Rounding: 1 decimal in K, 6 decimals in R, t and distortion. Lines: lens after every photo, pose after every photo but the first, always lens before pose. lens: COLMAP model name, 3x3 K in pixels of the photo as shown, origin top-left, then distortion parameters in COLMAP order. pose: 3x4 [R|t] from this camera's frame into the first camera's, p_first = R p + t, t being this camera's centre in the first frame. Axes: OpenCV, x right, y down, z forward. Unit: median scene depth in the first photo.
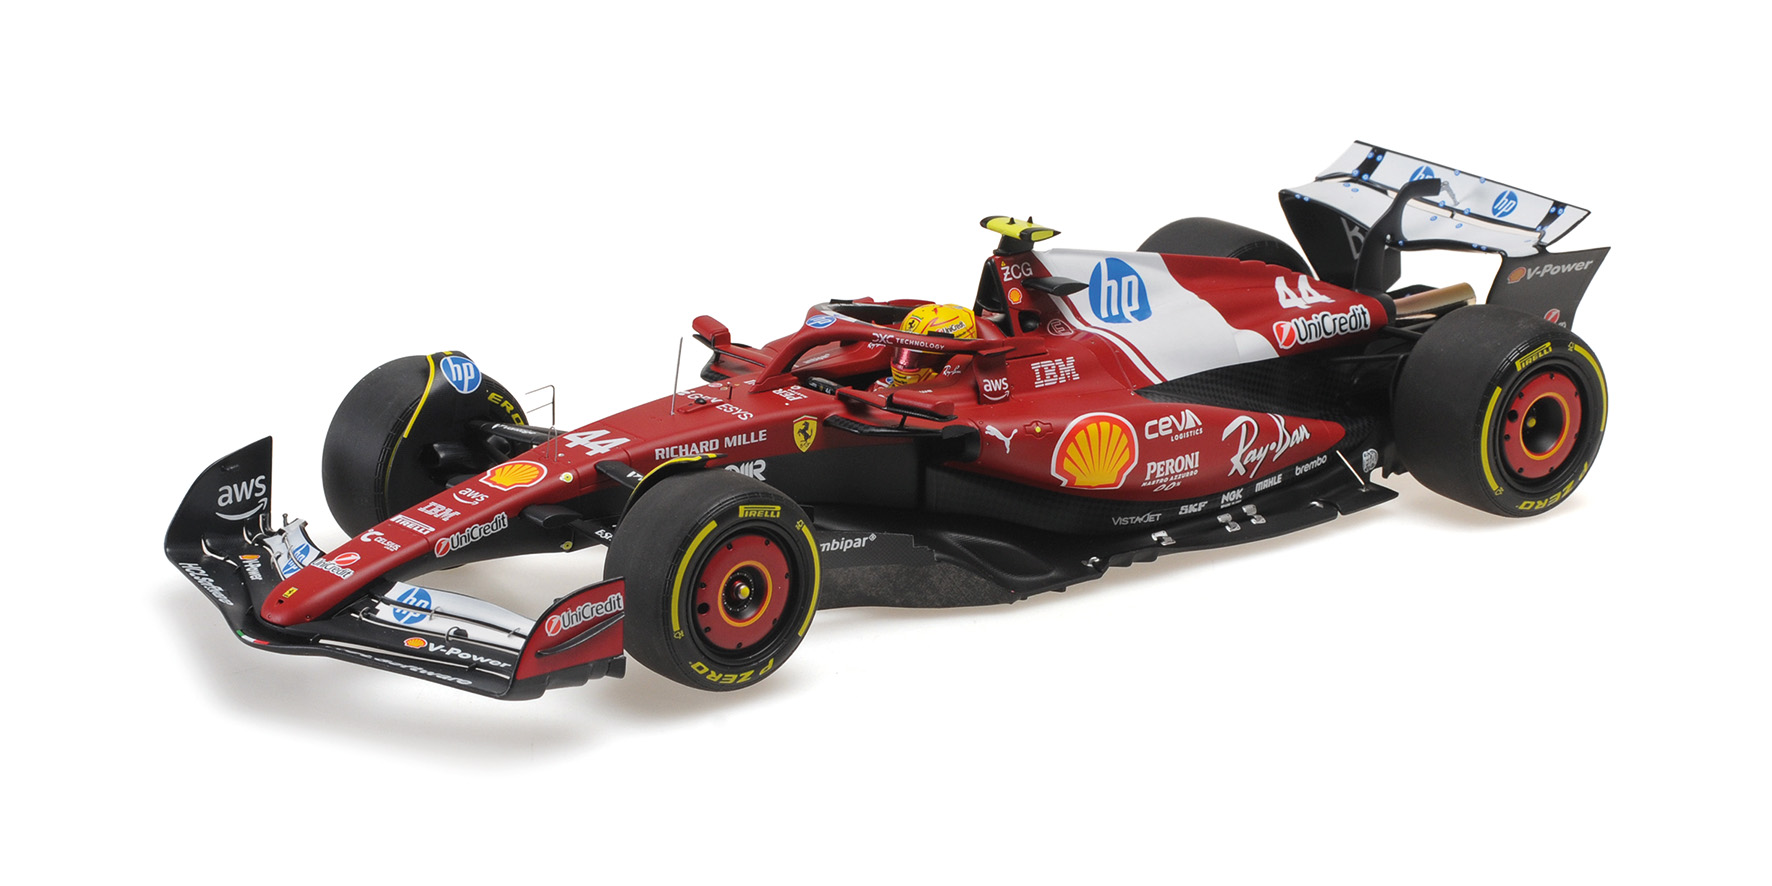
lens RADIAL K [[8636.6, 0, 886.0], [0, 8636.6, 443.0], [0, 0, 1]] dist [1.932765, 2.651714]
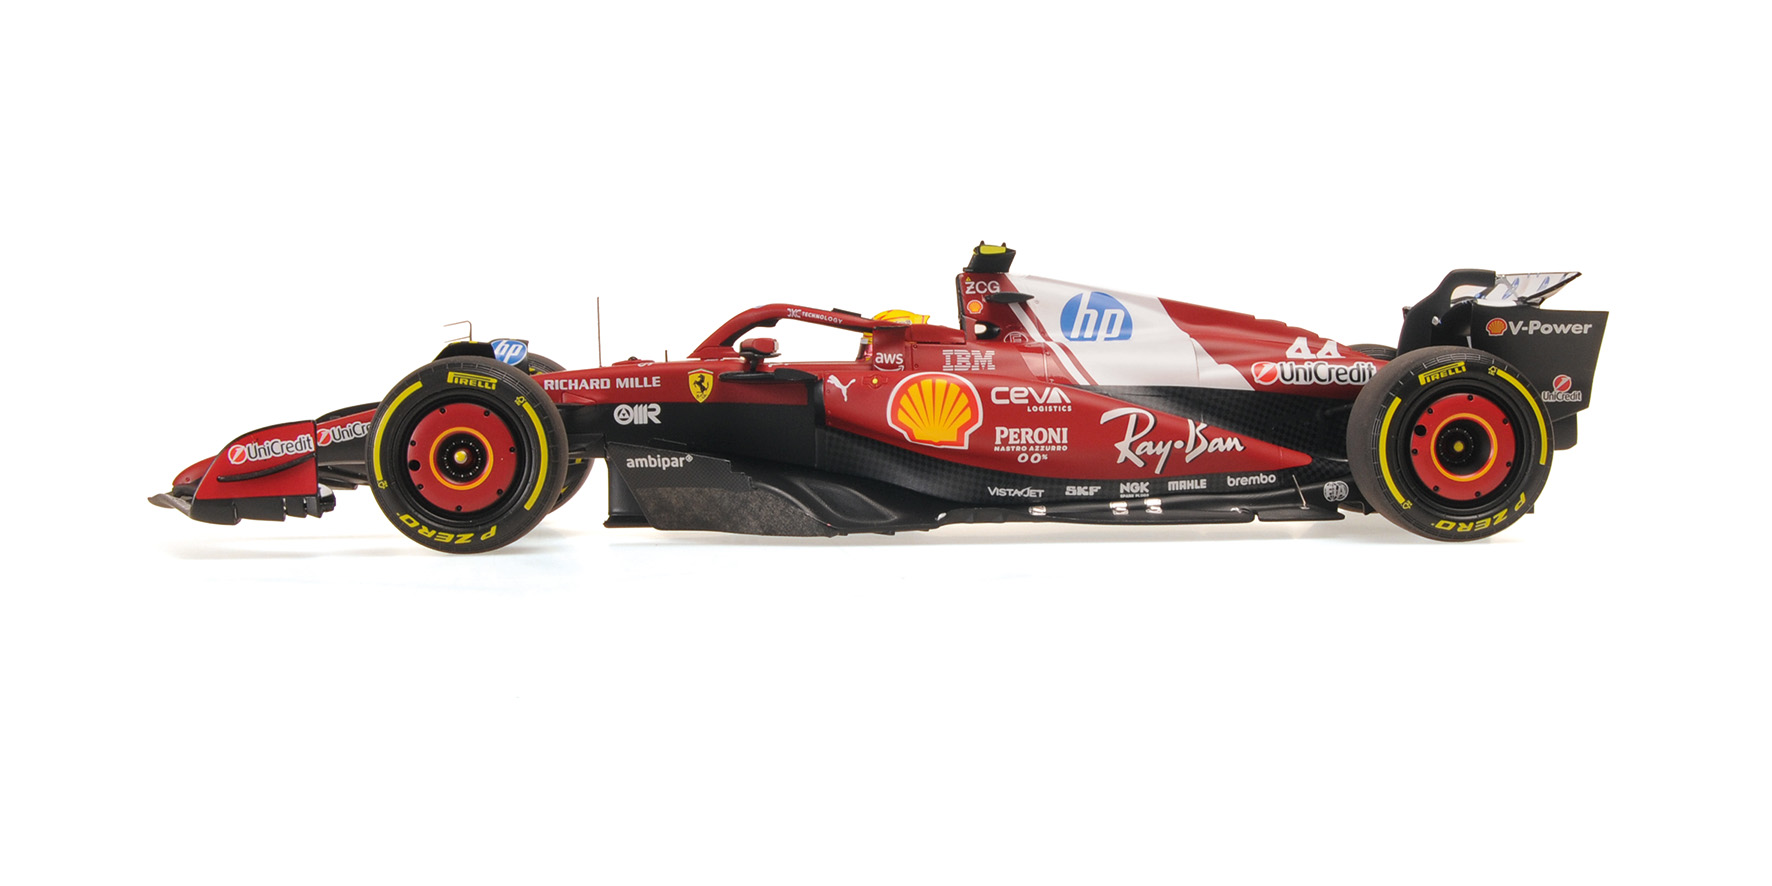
lens RADIAL K [[2968.5, 0, 886.5], [0, 2968.5, 471.2], [0, 0, 1]] dist [0.145843, 0.026472]
pose [[0.794039, -0.006323, -0.607834, 0.244470], [-0.135398, 0.972985, -0.186997, 0.078705], [0.592595, 0.230782, 0.771732, 0.718579]]
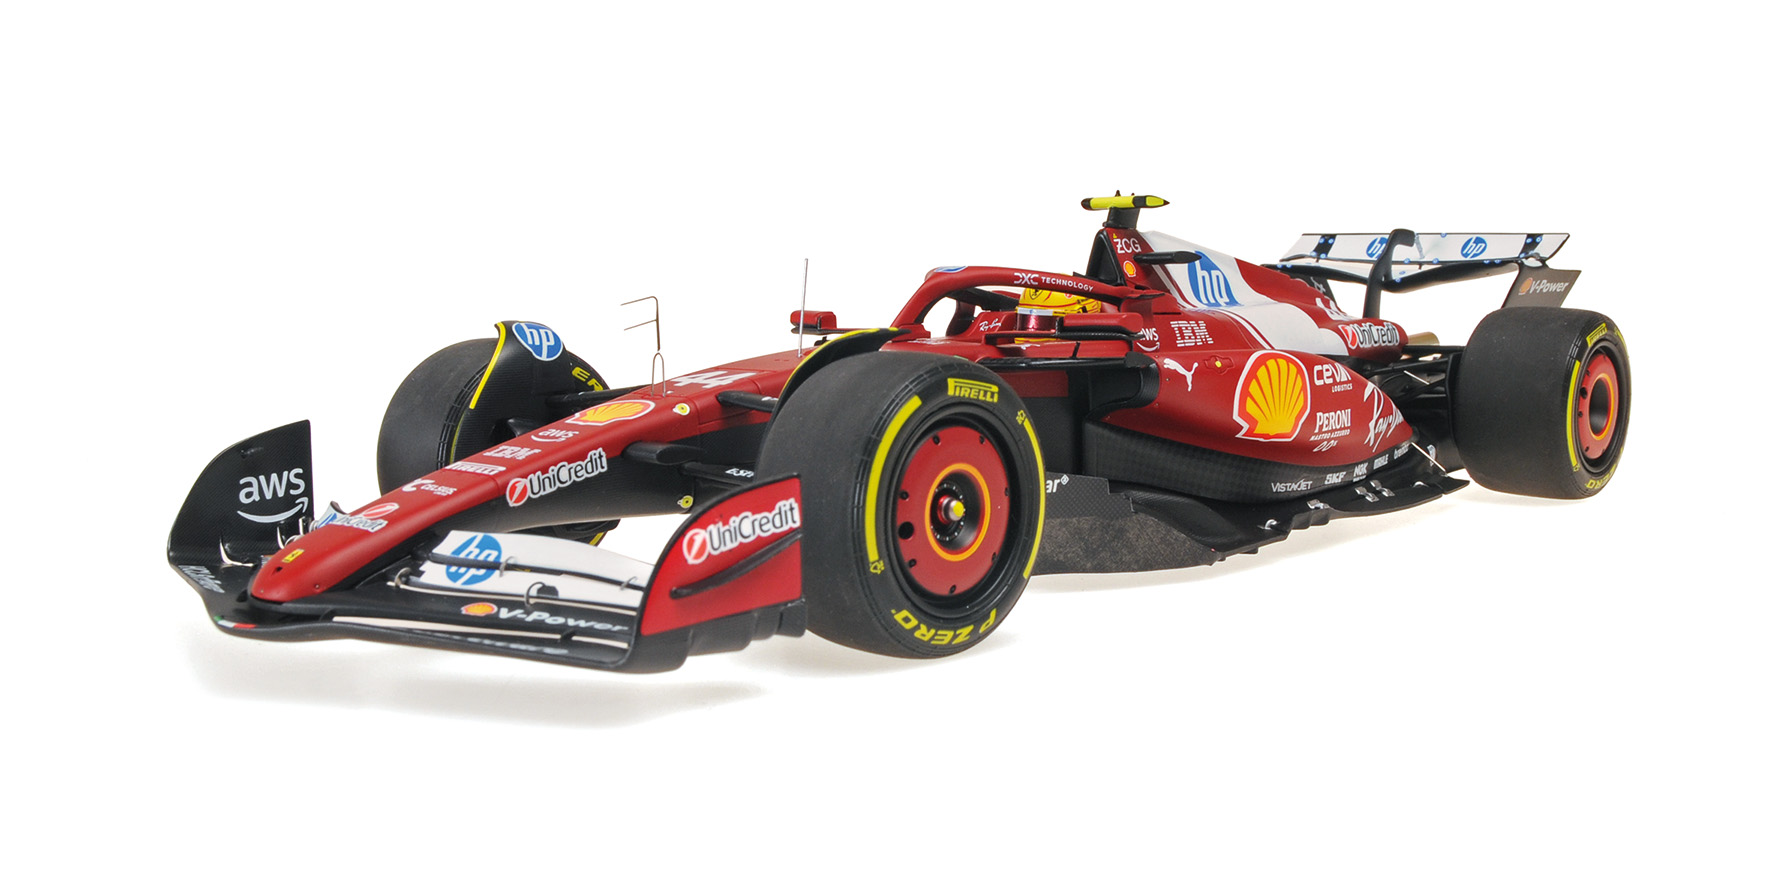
lens RADIAL K [[1933.5, 0, 926.9], [0, 1933.5, 481.0], [0, 0, 1]] dist [0.001553, -0.012216]
pose [[0.988482, -0.058350, 0.139639, -0.038906], [0.079240, 0.985649, -0.149056, 0.036550], [-0.128938, 0.158405, 0.978919, 0.817839]]
